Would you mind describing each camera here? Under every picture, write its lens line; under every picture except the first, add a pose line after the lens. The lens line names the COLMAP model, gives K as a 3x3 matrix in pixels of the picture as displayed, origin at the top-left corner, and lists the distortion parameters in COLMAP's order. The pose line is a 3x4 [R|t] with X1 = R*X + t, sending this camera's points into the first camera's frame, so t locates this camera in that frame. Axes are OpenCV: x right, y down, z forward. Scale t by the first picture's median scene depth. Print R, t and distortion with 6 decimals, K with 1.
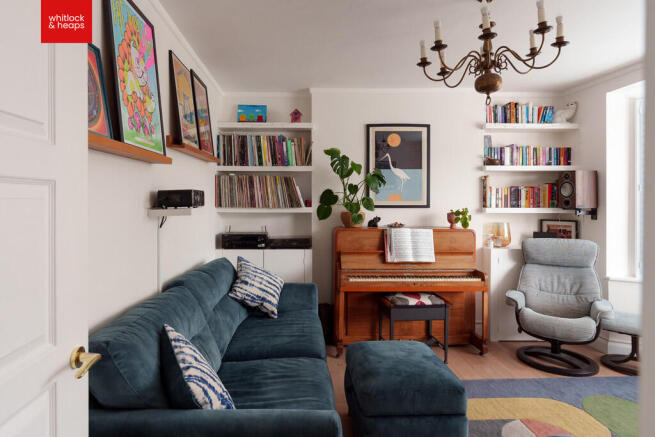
lens RADIAL K [[389.6, 0, 325.8], [0, 389.6, 213.3], [0, 0, 1]] dist [-0.001441, 0.003077]
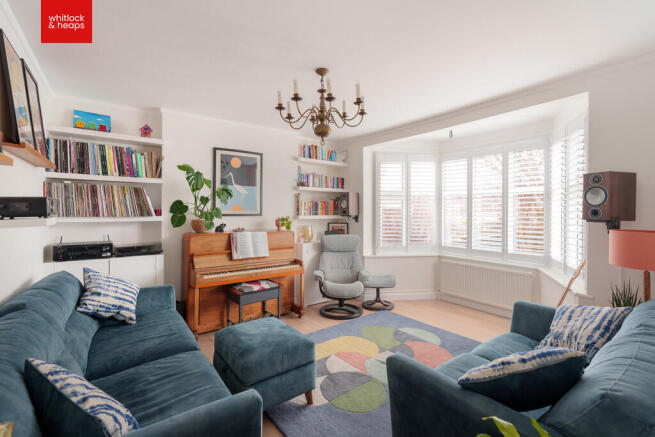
lens RADIAL K [[287.4, 0, 328.8], [0, 287.4, 218.1], [0, 0, 1]] dist [-0.001196, 0.002378]
pose [[0.820918, -0.012434, 0.570910, -0.119166], [0.015709, 0.999876, -0.000811, -0.001725], [-0.570830, 0.009634, 0.821012, 0.065882]]
